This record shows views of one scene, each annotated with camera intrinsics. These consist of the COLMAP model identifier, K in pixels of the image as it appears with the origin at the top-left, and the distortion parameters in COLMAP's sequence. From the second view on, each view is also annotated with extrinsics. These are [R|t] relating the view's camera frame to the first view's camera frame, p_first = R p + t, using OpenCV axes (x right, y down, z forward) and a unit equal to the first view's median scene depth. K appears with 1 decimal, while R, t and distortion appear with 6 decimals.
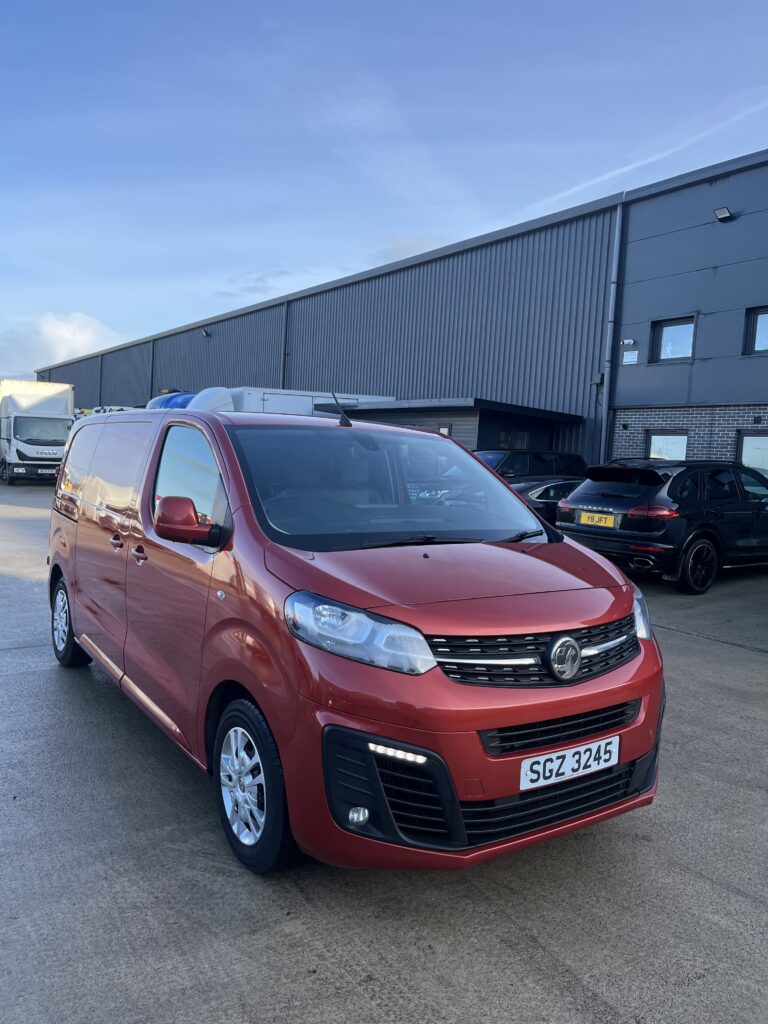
lens RADIAL K [[767.1, 0, 384.8], [0, 767.1, 510.6], [0, 0, 1]] dist [0.045903, -0.002197]
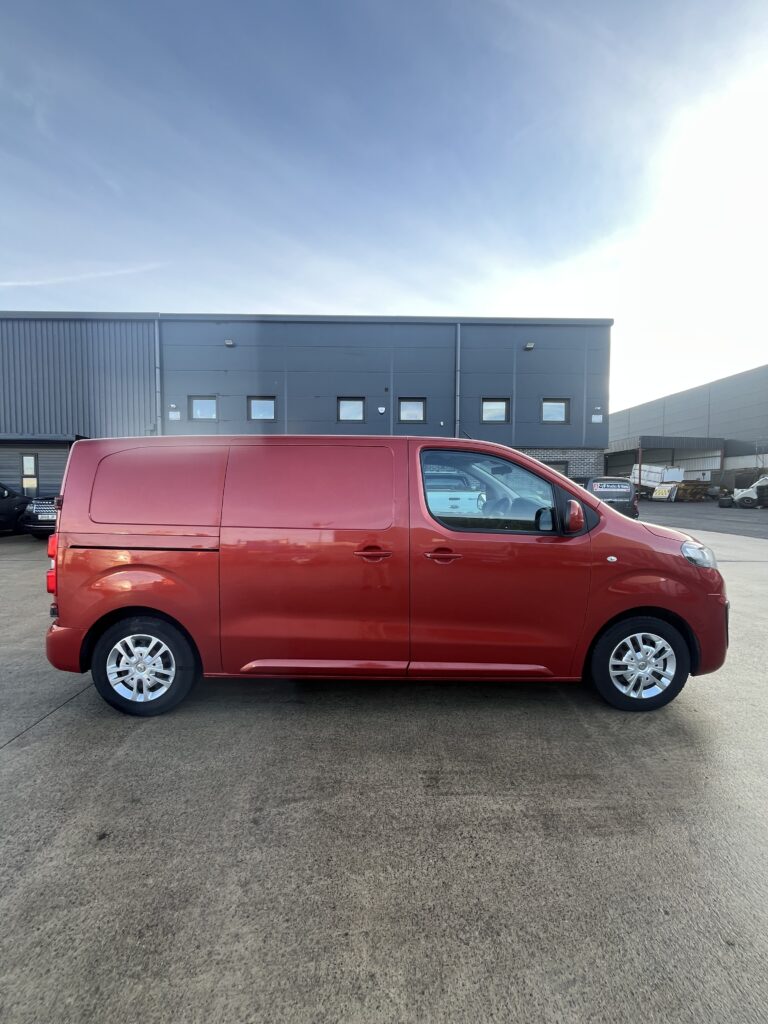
lens RADIAL K [[411.0, 0, 384.0], [0, 411.0, 509.1], [0, 0, 1]] dist [-0.002755, -0.000007]
pose [[0.552460, -0.093579, 0.828270, -0.181659], [0.085290, 0.994809, 0.055505, -0.009863], [-0.829165, 0.039979, 0.557573, 0.148644]]
